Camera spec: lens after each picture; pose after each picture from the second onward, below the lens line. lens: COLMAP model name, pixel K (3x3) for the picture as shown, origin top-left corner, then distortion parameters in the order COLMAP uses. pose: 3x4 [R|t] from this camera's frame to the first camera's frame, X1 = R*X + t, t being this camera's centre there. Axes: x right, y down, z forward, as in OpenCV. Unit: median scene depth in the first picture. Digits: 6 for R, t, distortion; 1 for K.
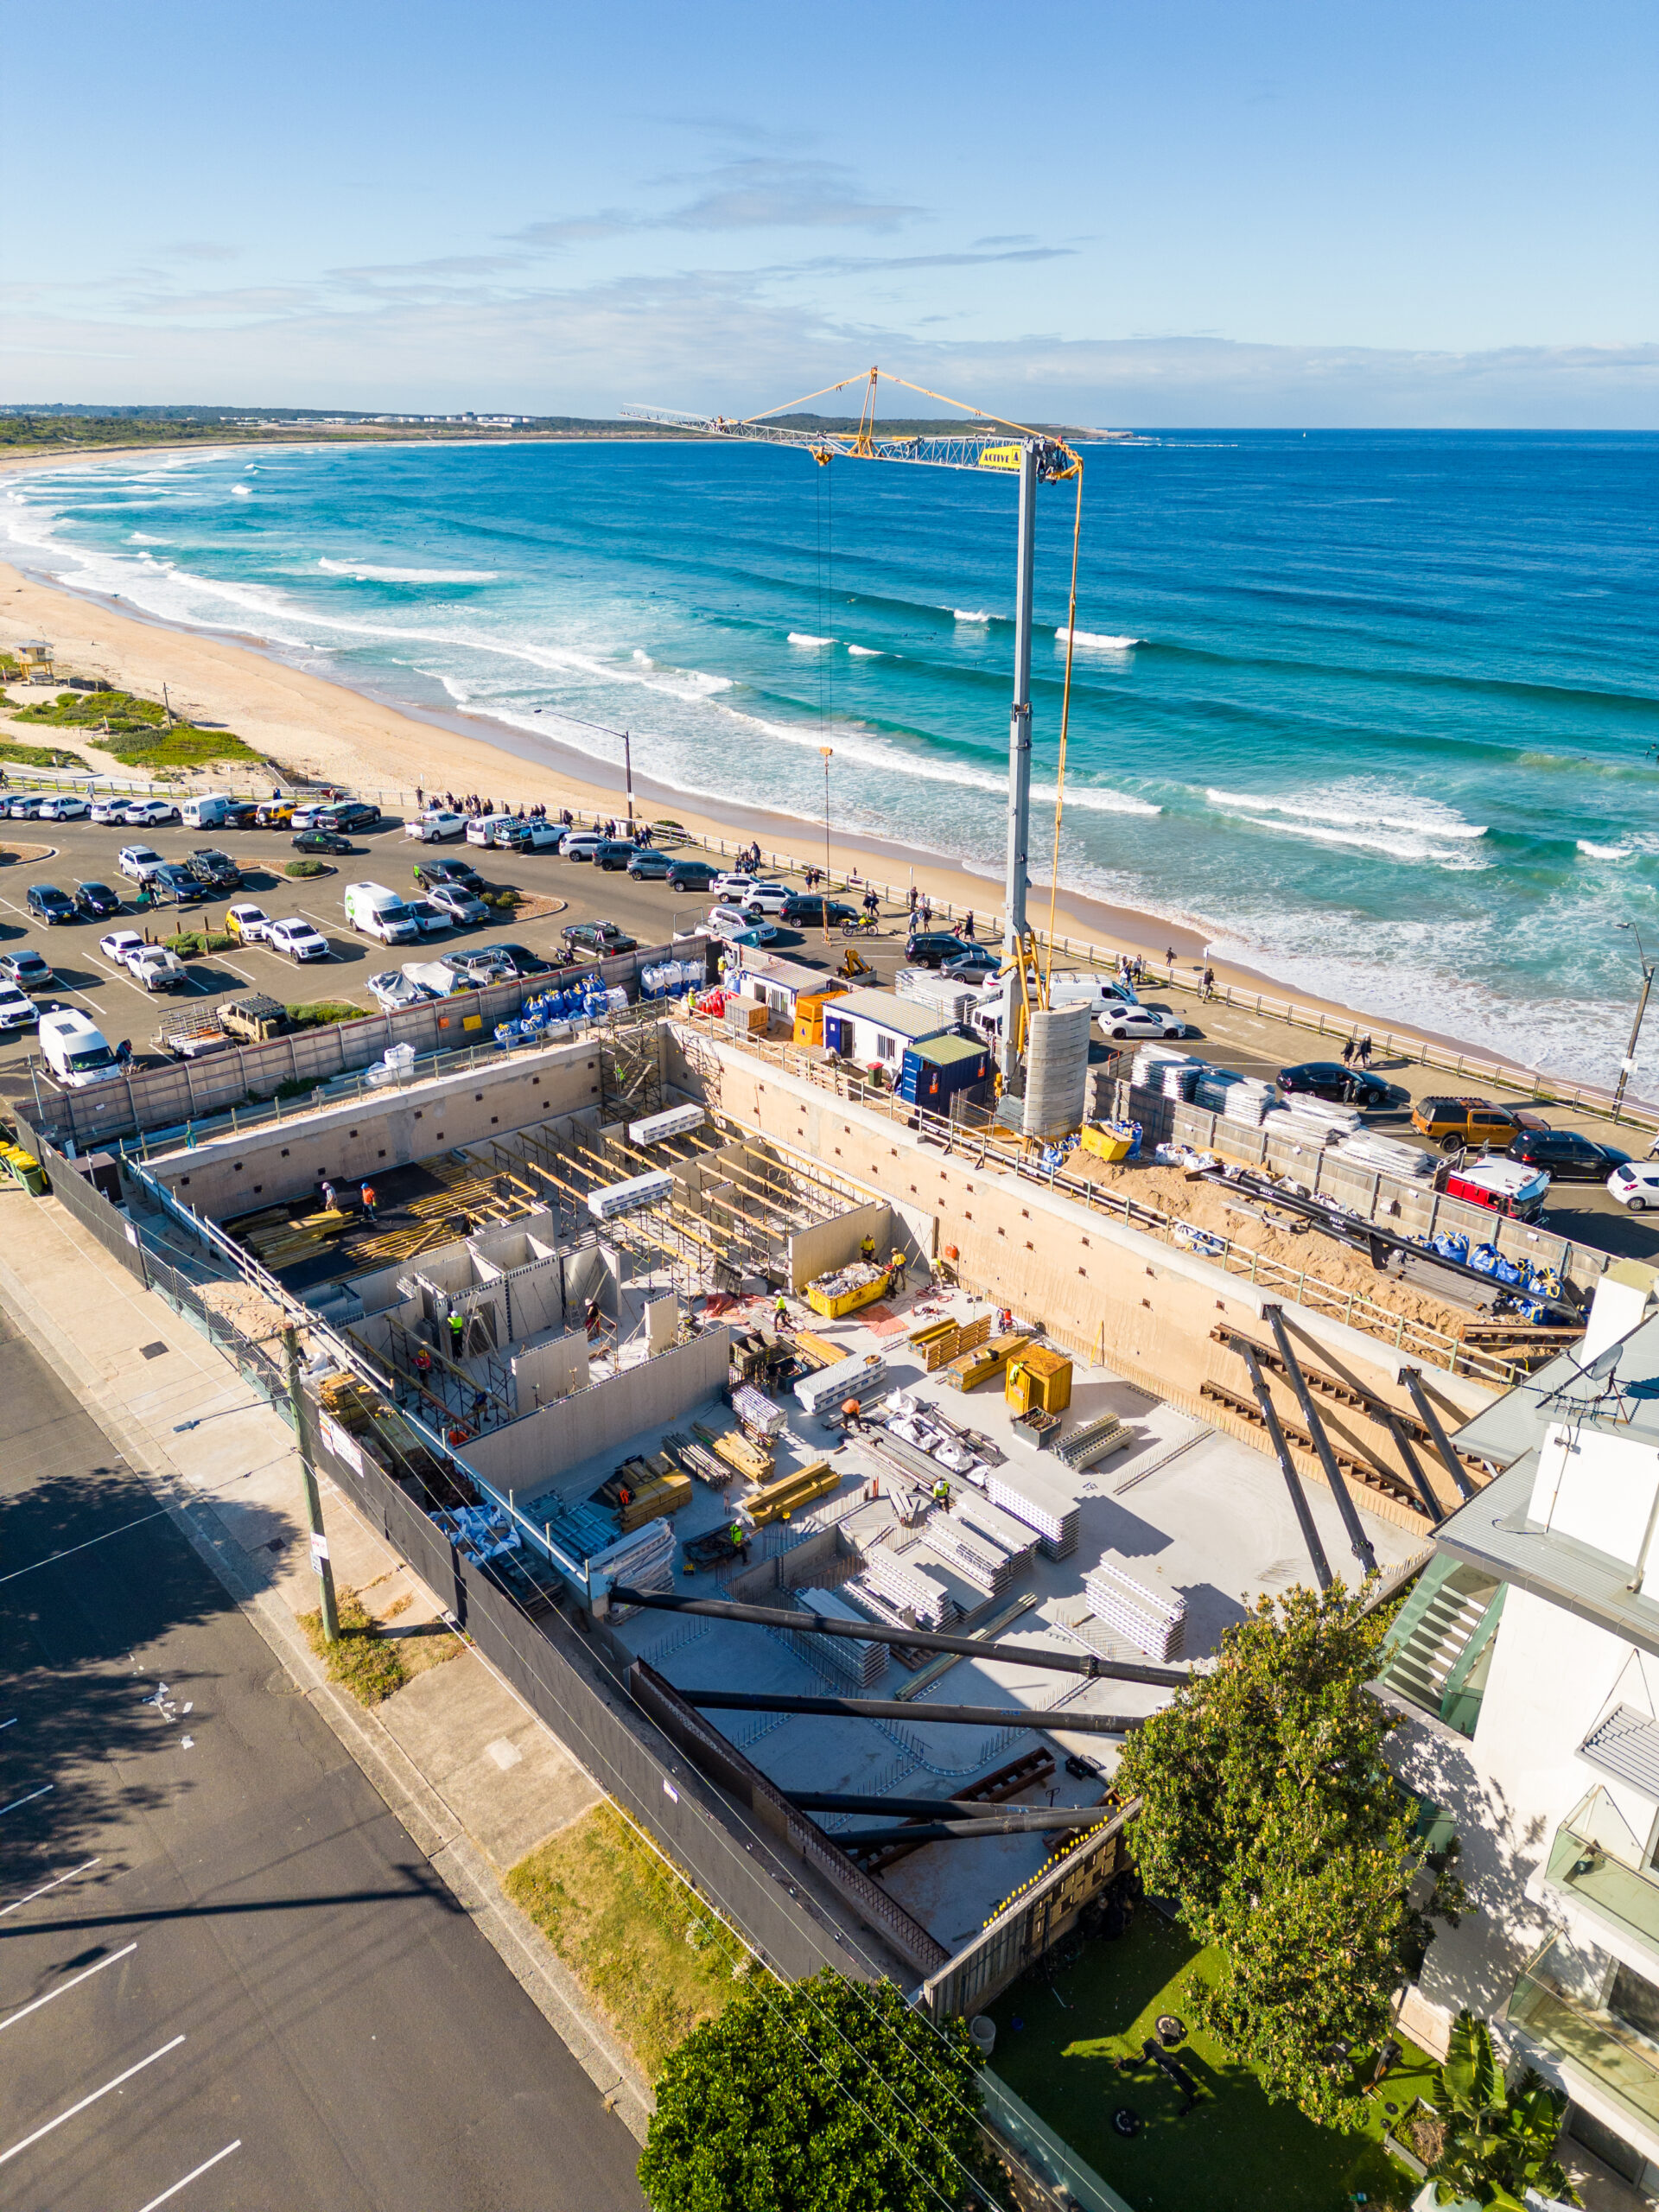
lens RADIAL K [[1532.3, 0, 829.5], [0, 1532.3, 1106.0], [0, 0, 1]] dist [0.087999, -0.101068]
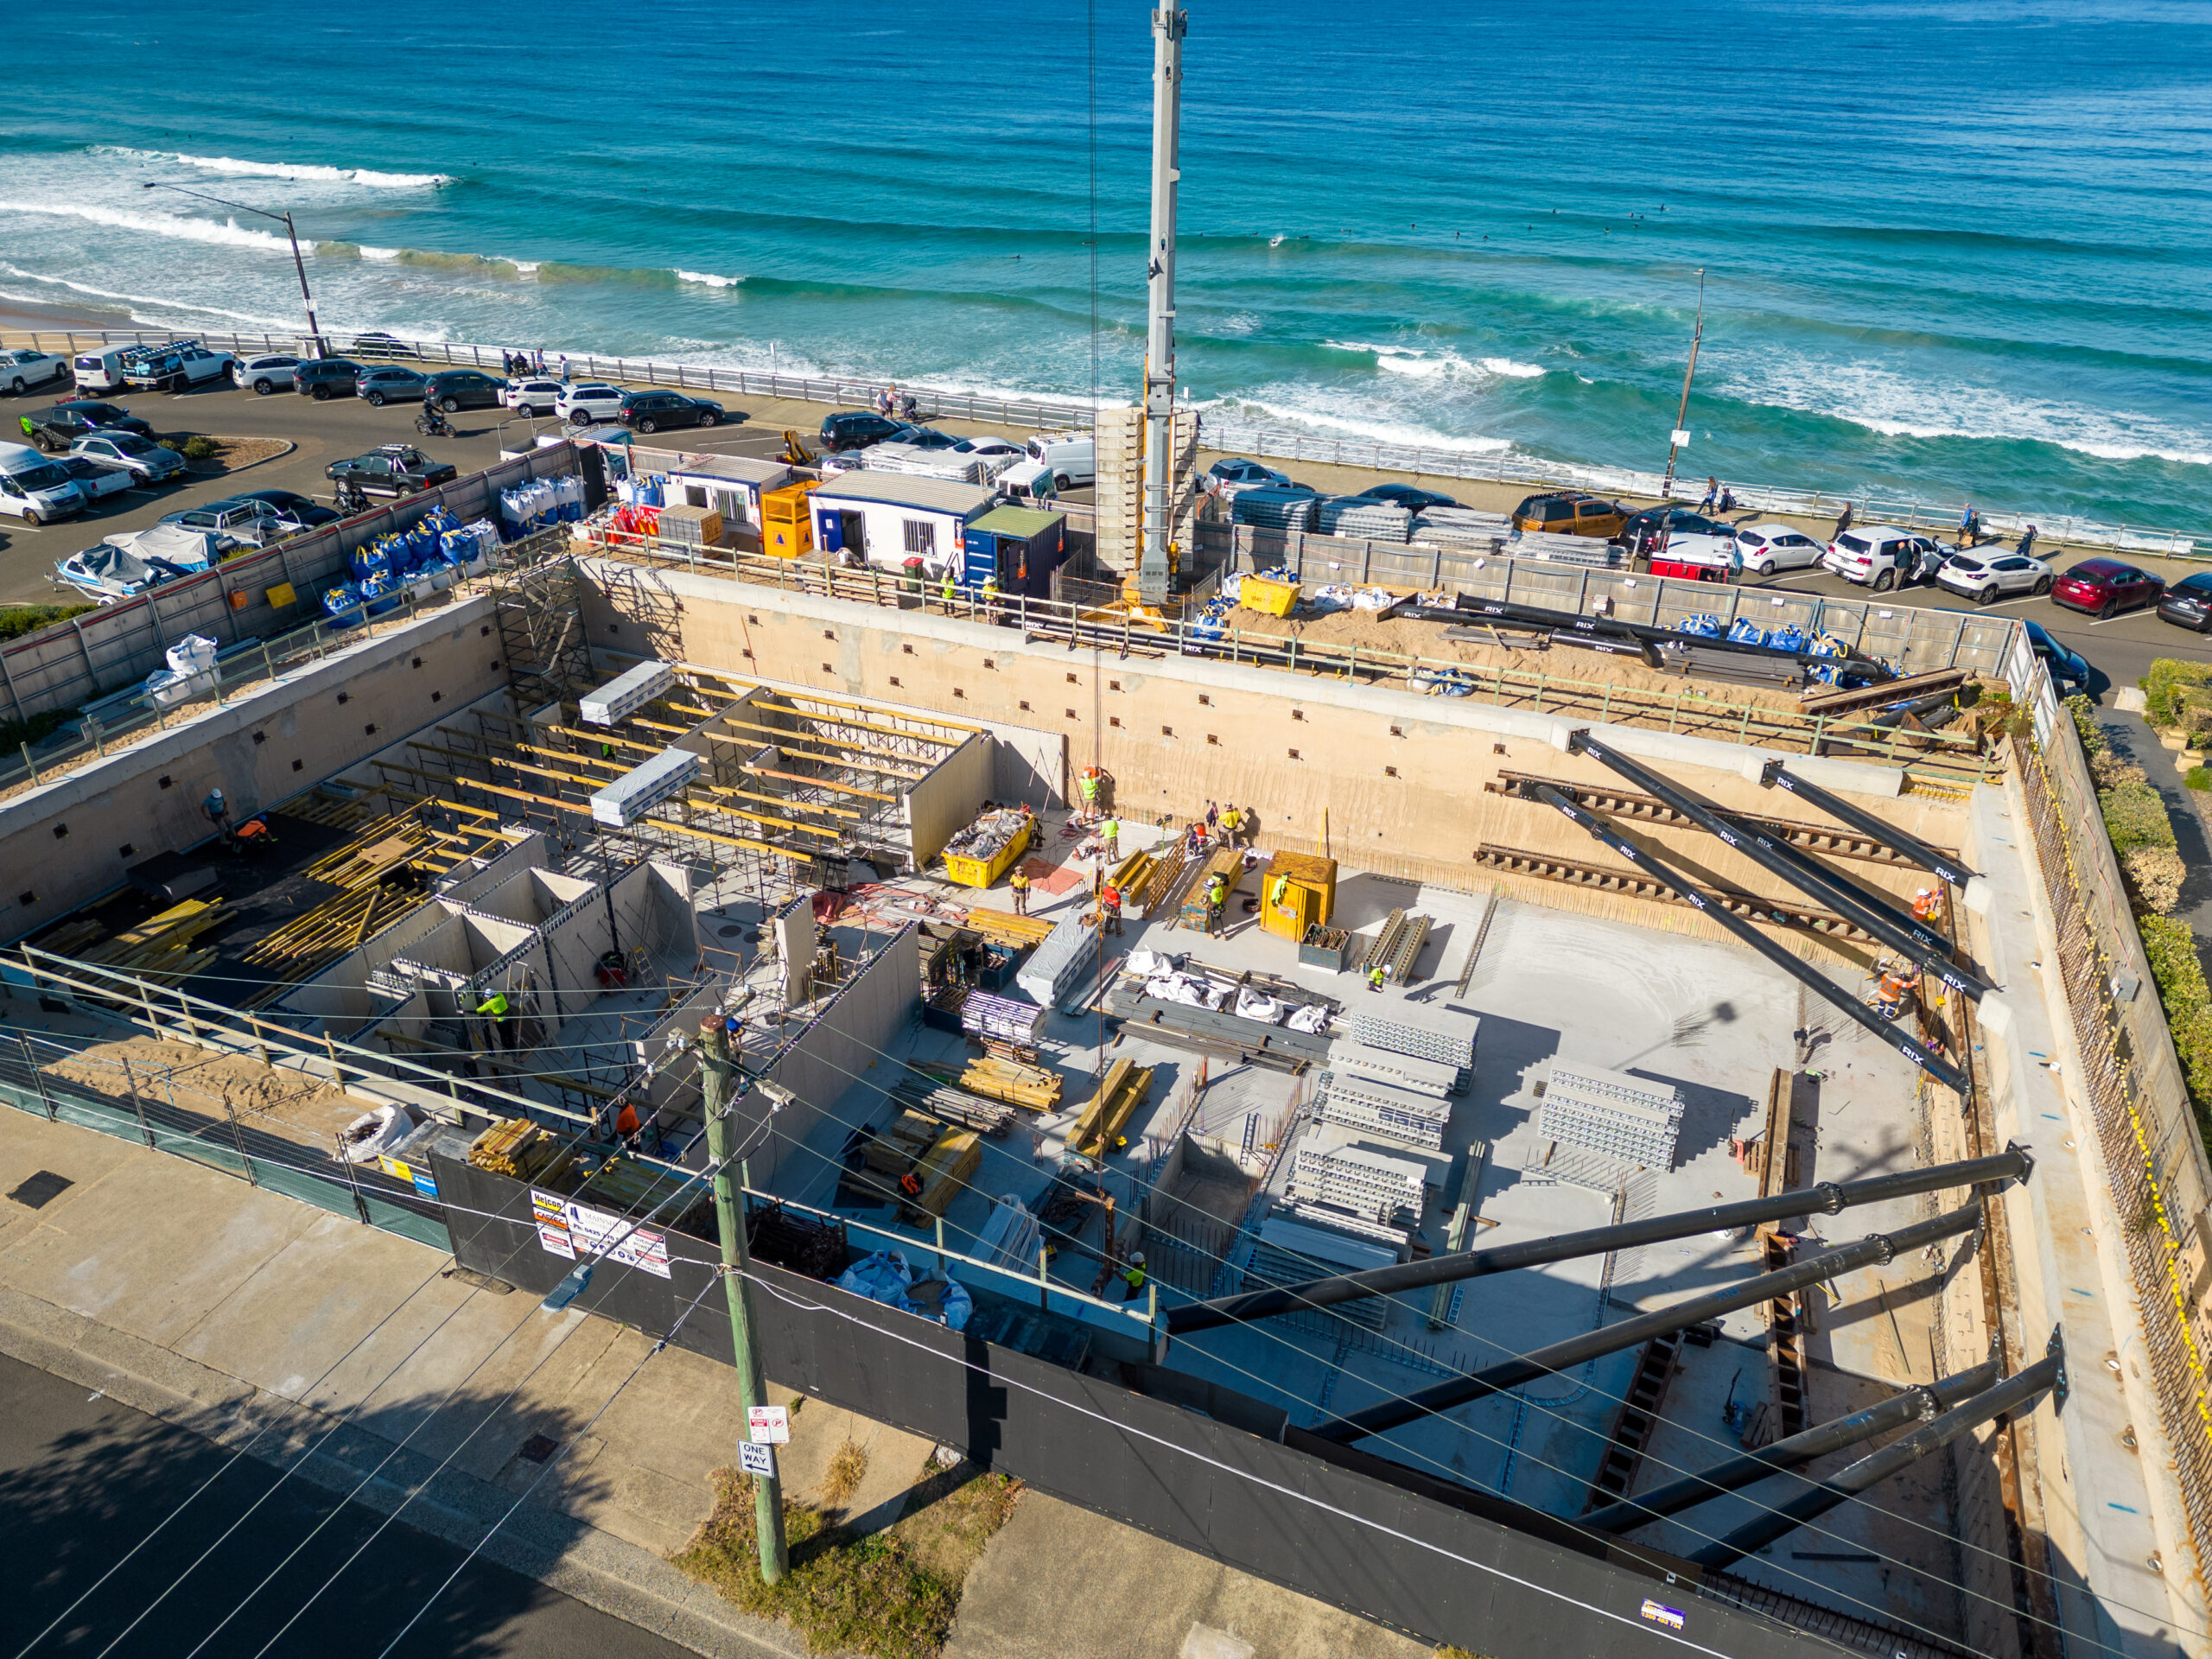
lens RADIAL K [[1532.3, 0, 1106.0], [0, 1532.3, 829.5], [0, 0, 1]] dist [0.087999, -0.101068]
pose [[0.899449, -0.213994, 0.381048, -0.201364], [0.177595, 0.975650, 0.128713, 0.021857], [-0.399313, -0.048099, 0.915552, 0.257257]]
